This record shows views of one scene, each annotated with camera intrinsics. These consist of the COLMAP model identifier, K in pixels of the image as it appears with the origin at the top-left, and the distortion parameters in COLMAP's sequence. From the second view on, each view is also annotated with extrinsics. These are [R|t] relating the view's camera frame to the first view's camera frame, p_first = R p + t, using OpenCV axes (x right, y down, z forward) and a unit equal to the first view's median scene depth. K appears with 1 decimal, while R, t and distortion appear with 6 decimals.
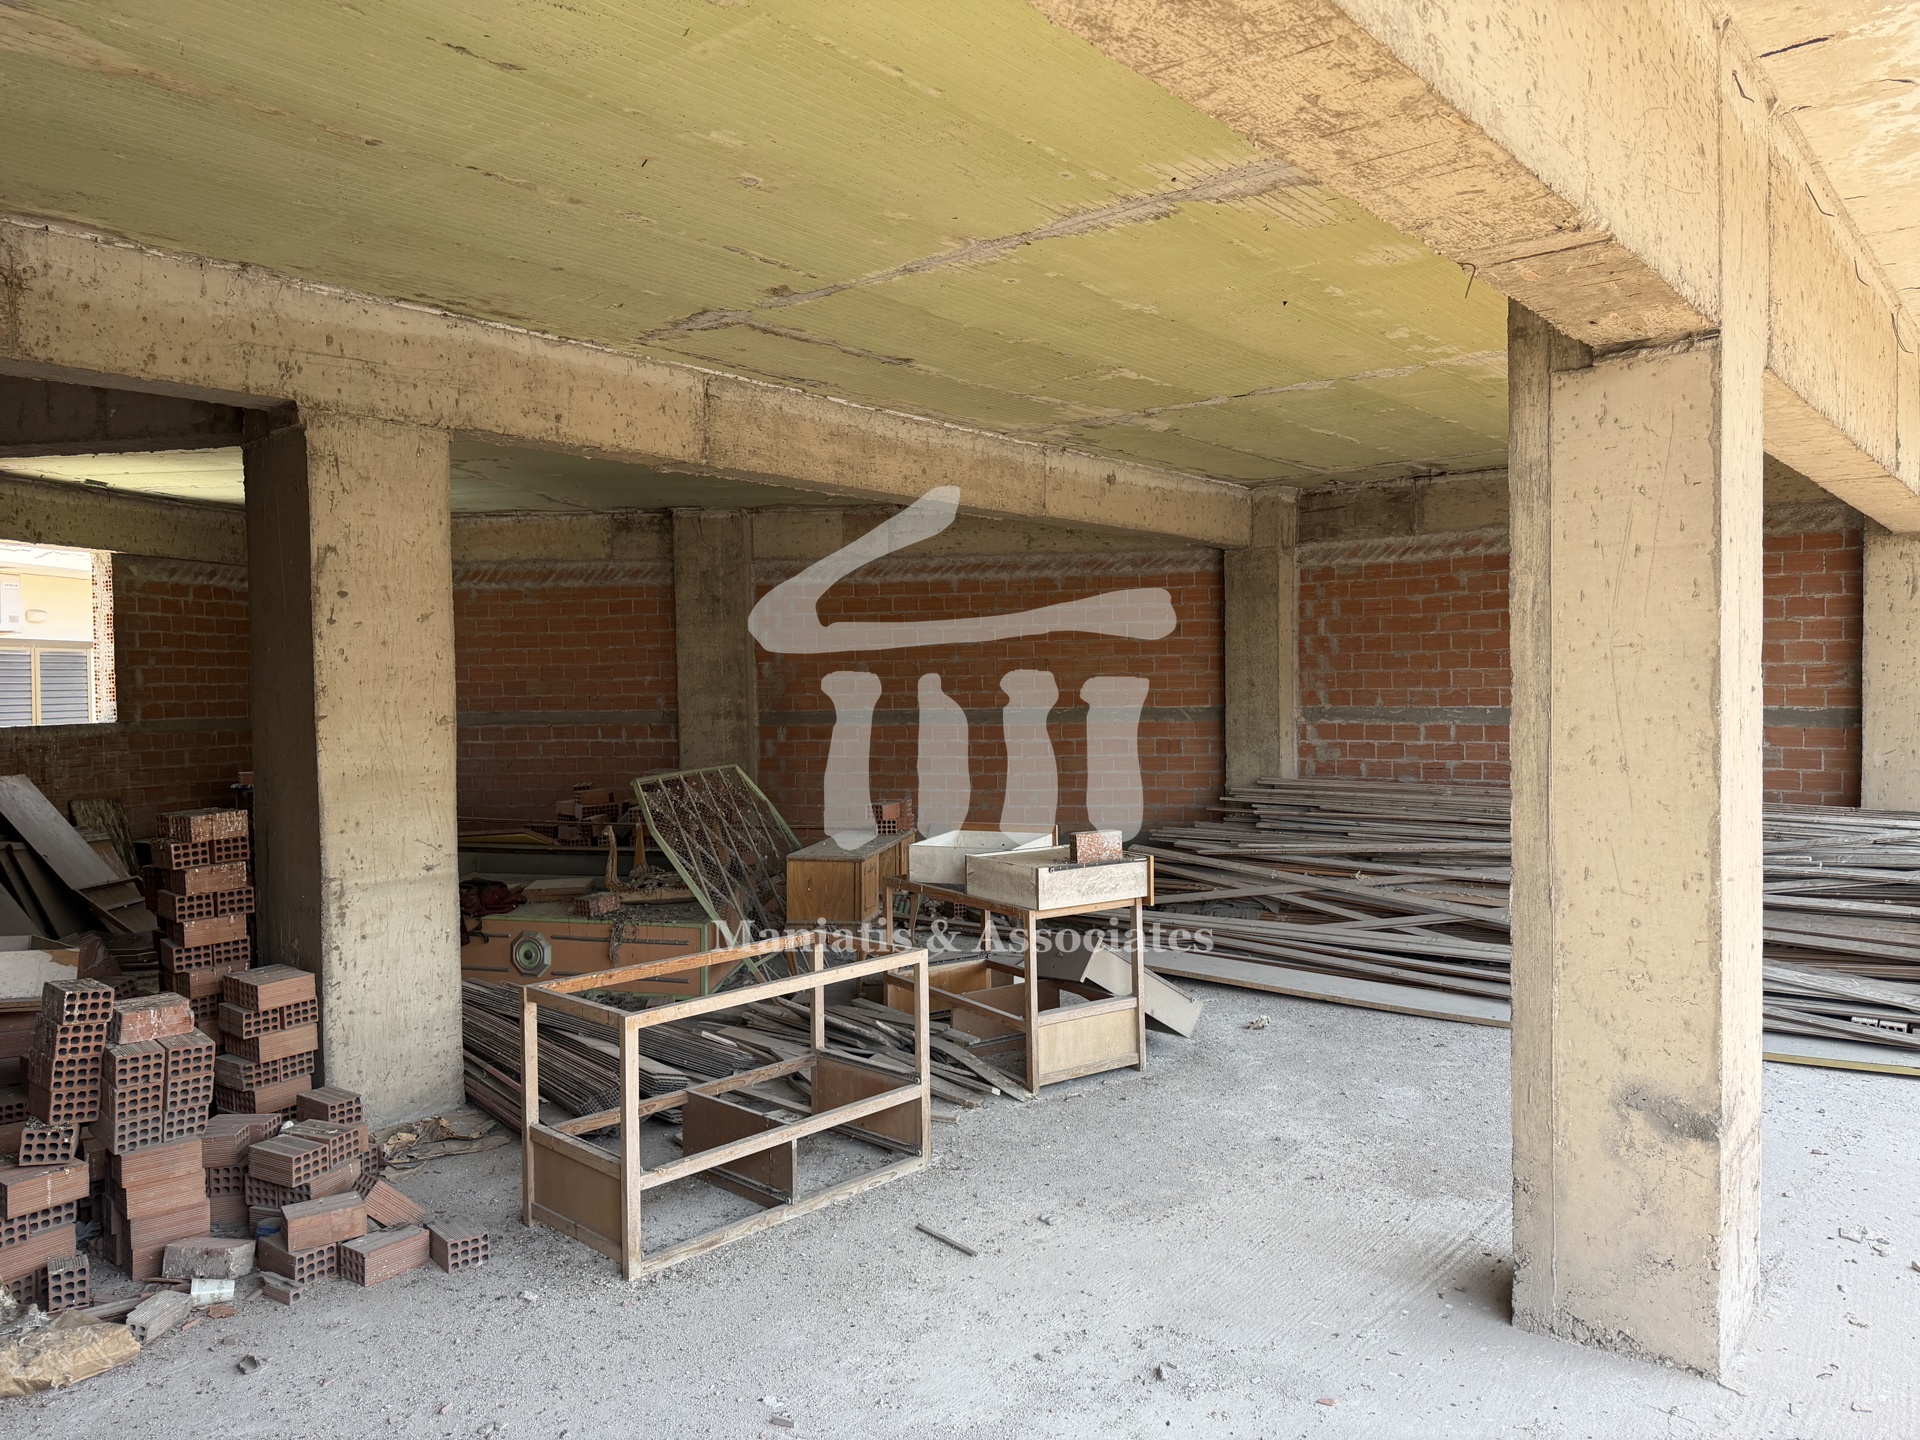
lens RADIAL K [[1351.8, 0, 970.3], [0, 1351.8, 722.5], [0, 0, 1]] dist [0.073590, -0.097785]
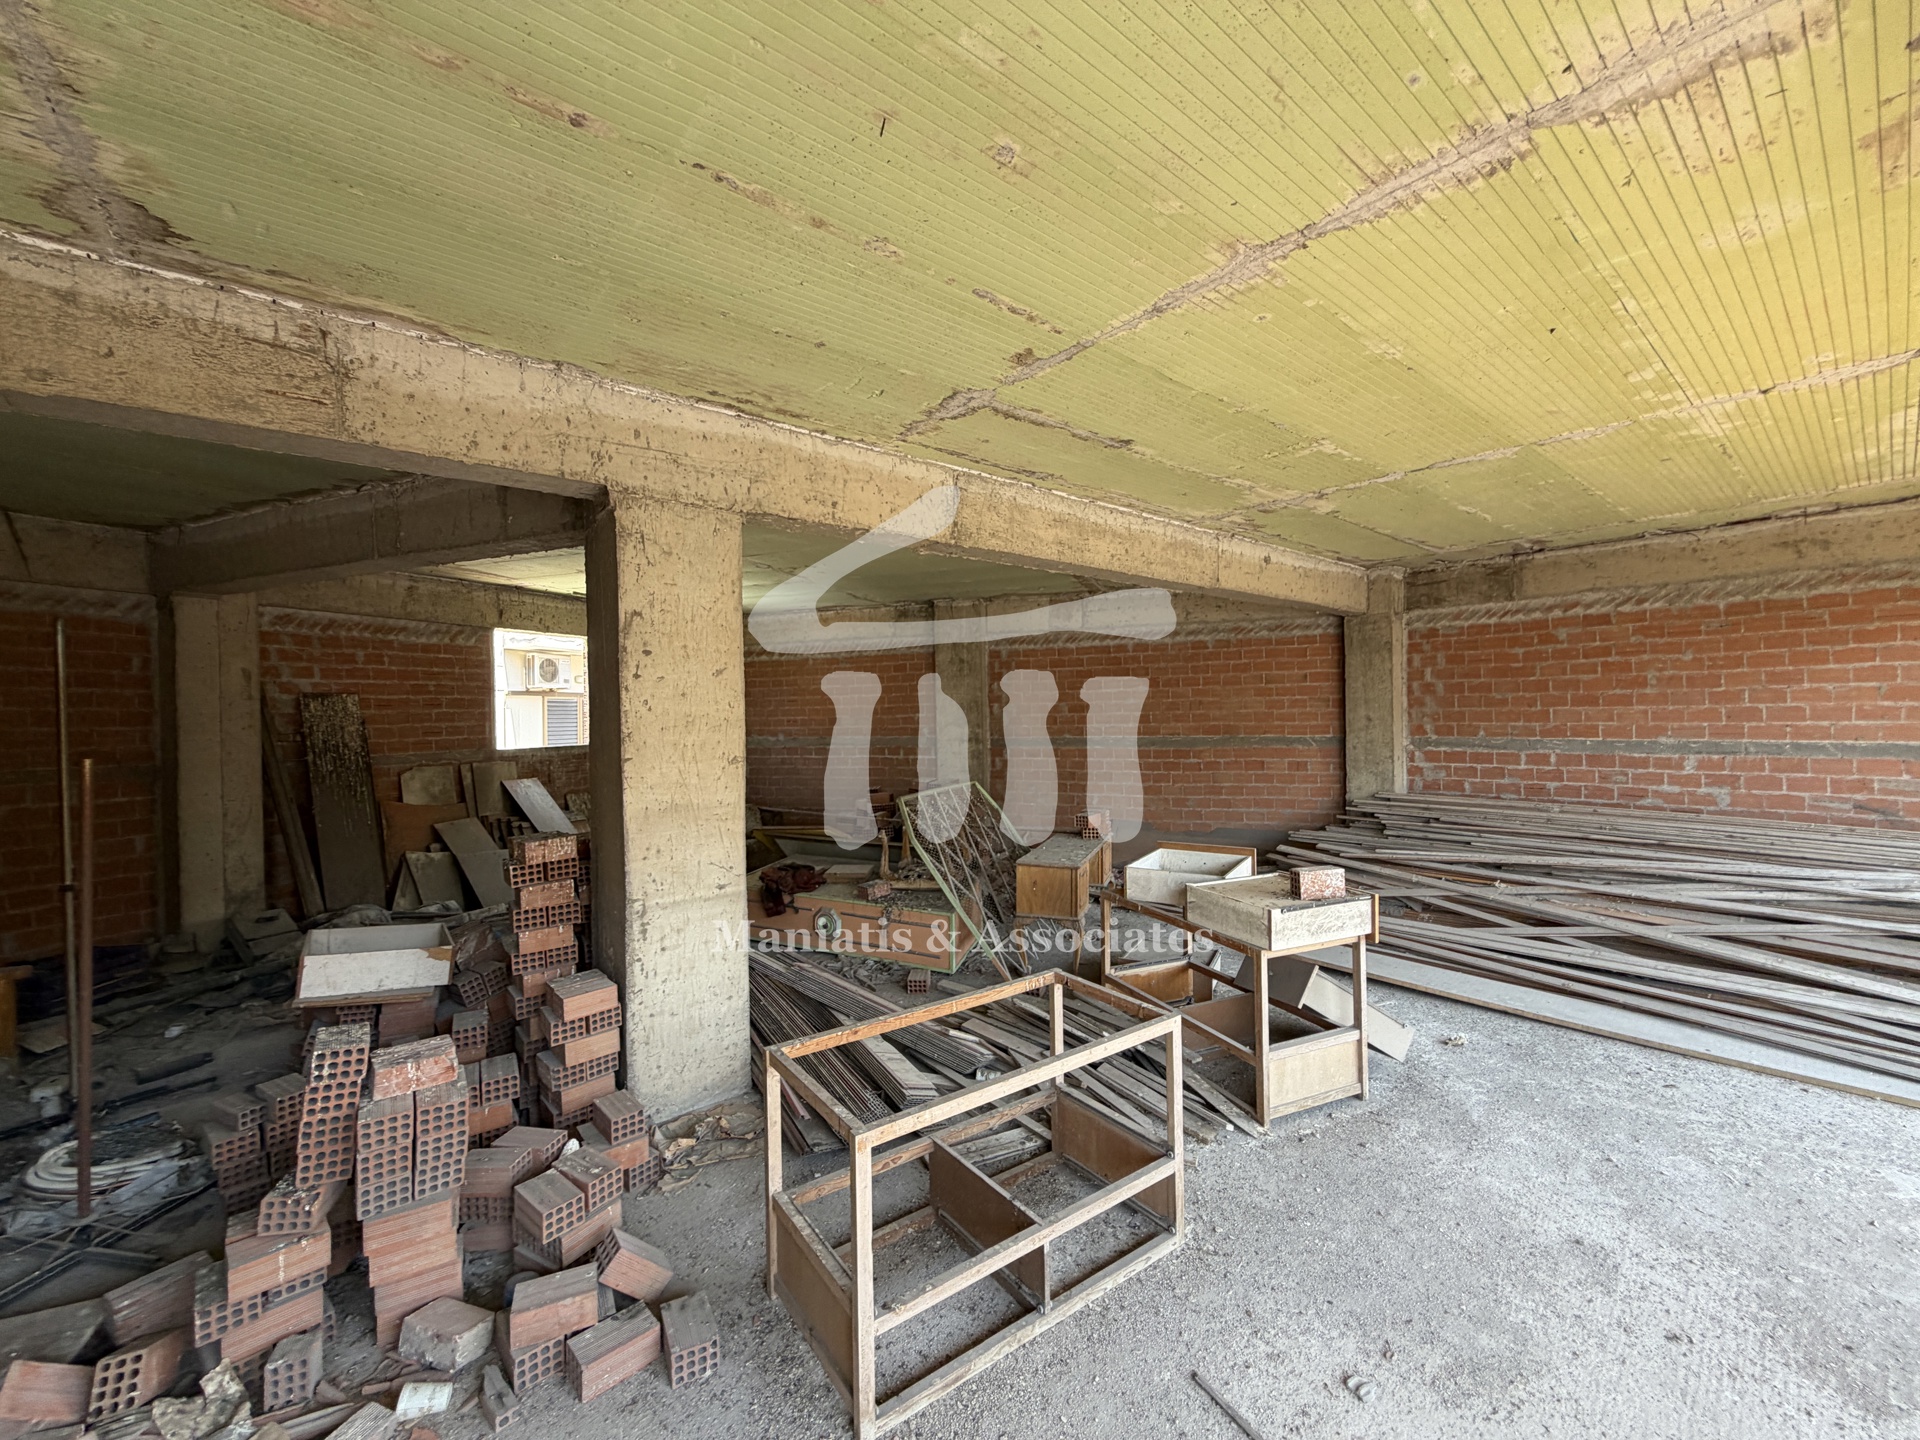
lens RADIAL K [[765.7, 0, 953.5], [0, 765.7, 720.5], [0, 0, 1]] dist [0.000698, -0.000276]
pose [[0.980540, -0.000503, -0.196319, -0.054958], [-0.003235, 0.999820, -0.018717, -0.017848], [0.196293, 0.018988, 0.980362, 0.295734]]
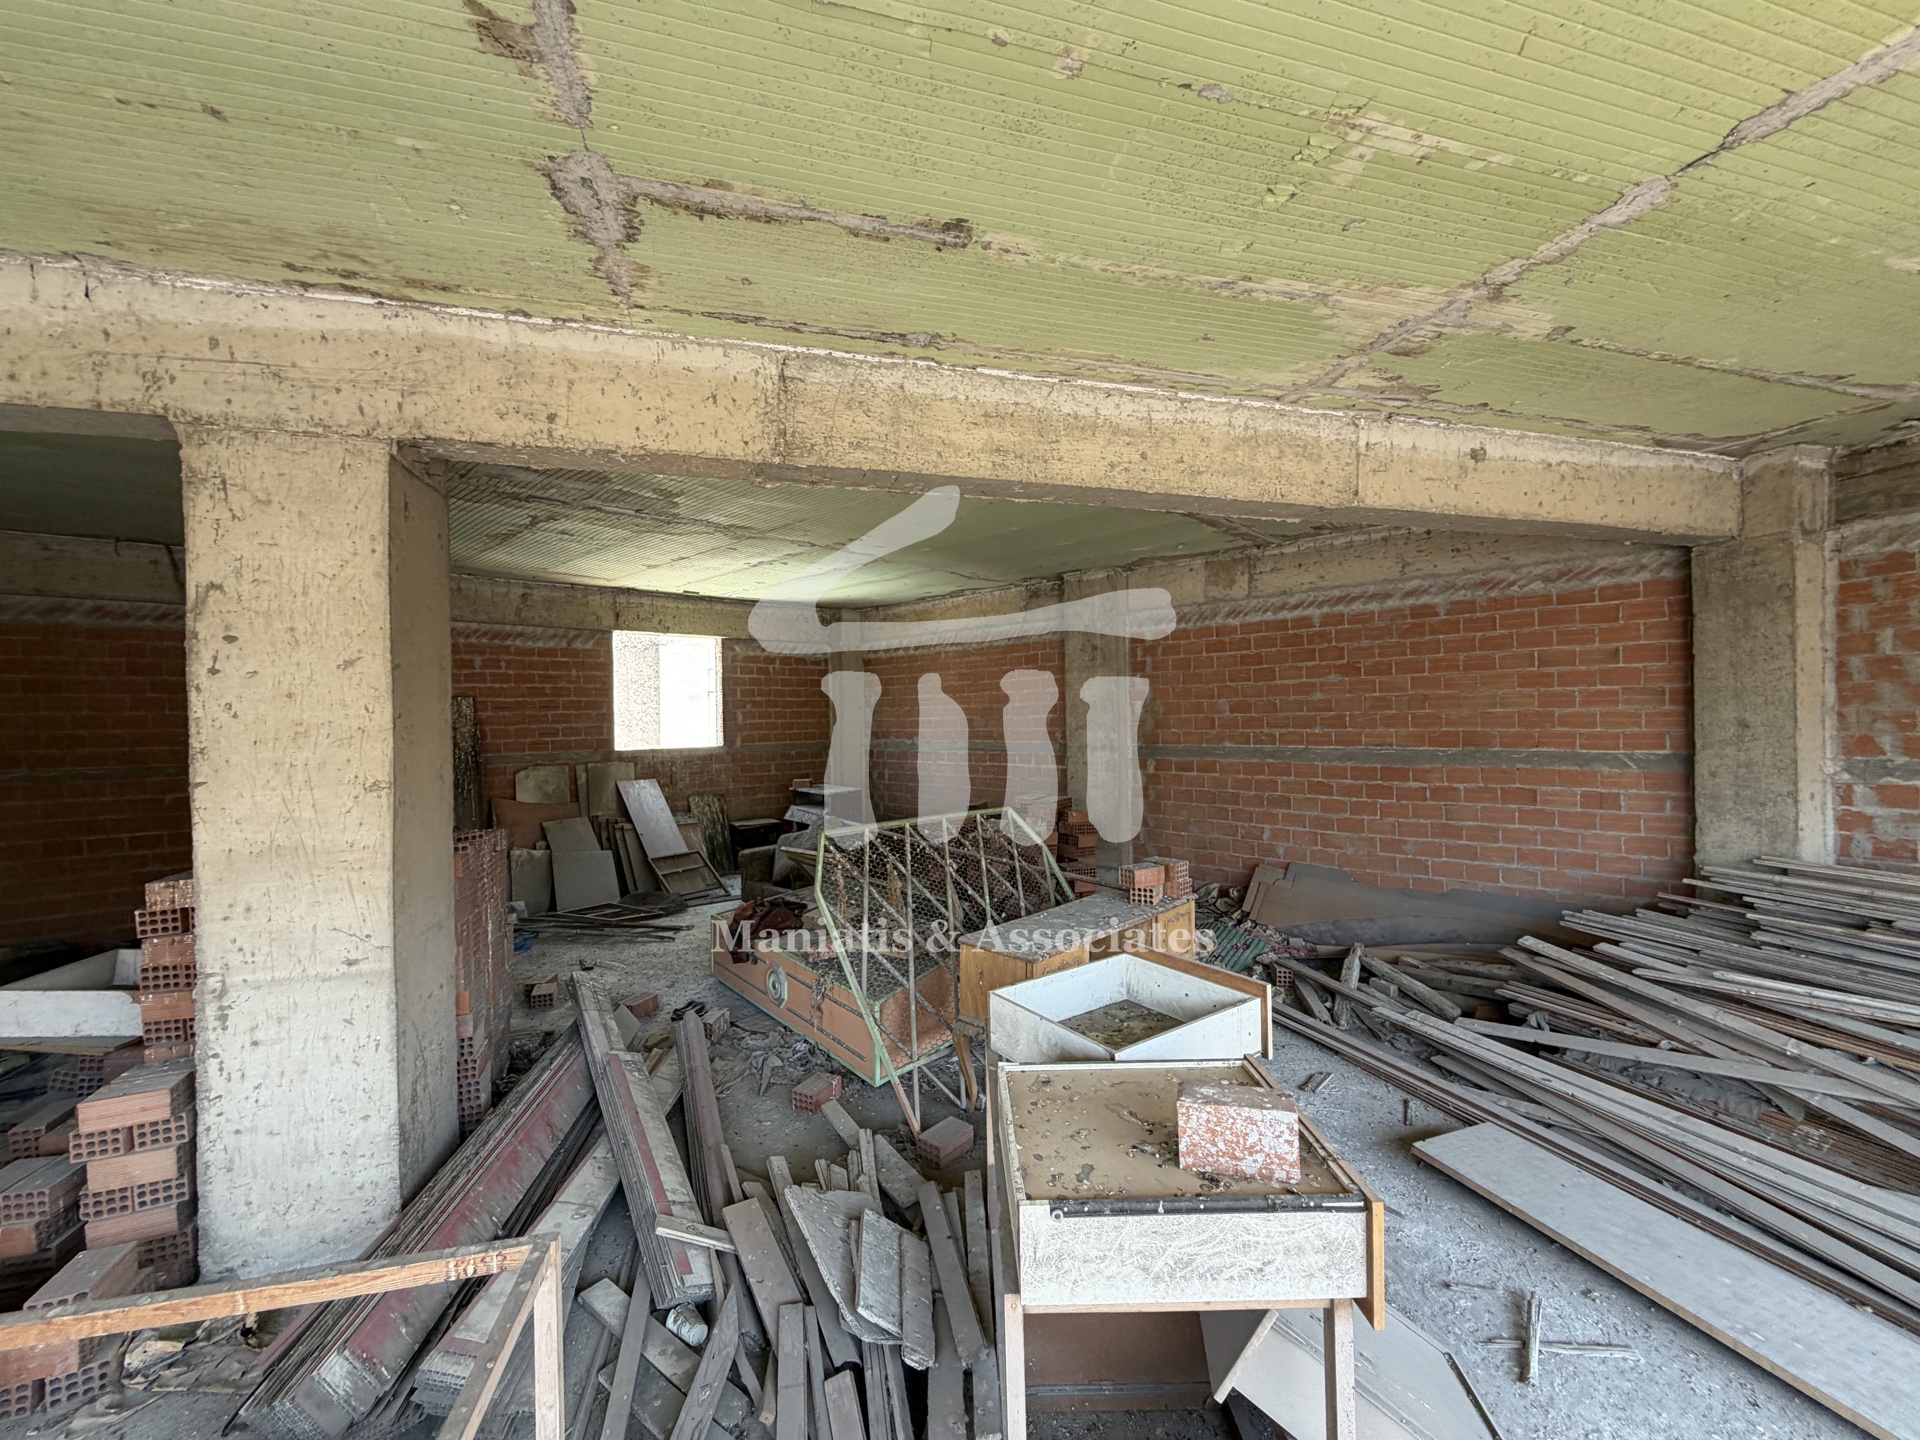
lens RADIAL K [[765.7, 0, 953.9], [0, 765.7, 719.9], [0, 0, 1]] dist [0.000698, -0.000276]
pose [[0.826533, 0.001821, -0.562885, 0.128825], [-0.011429, 0.999843, -0.013547, -0.029881], [0.562772, 0.017630, 0.826424, 0.609539]]
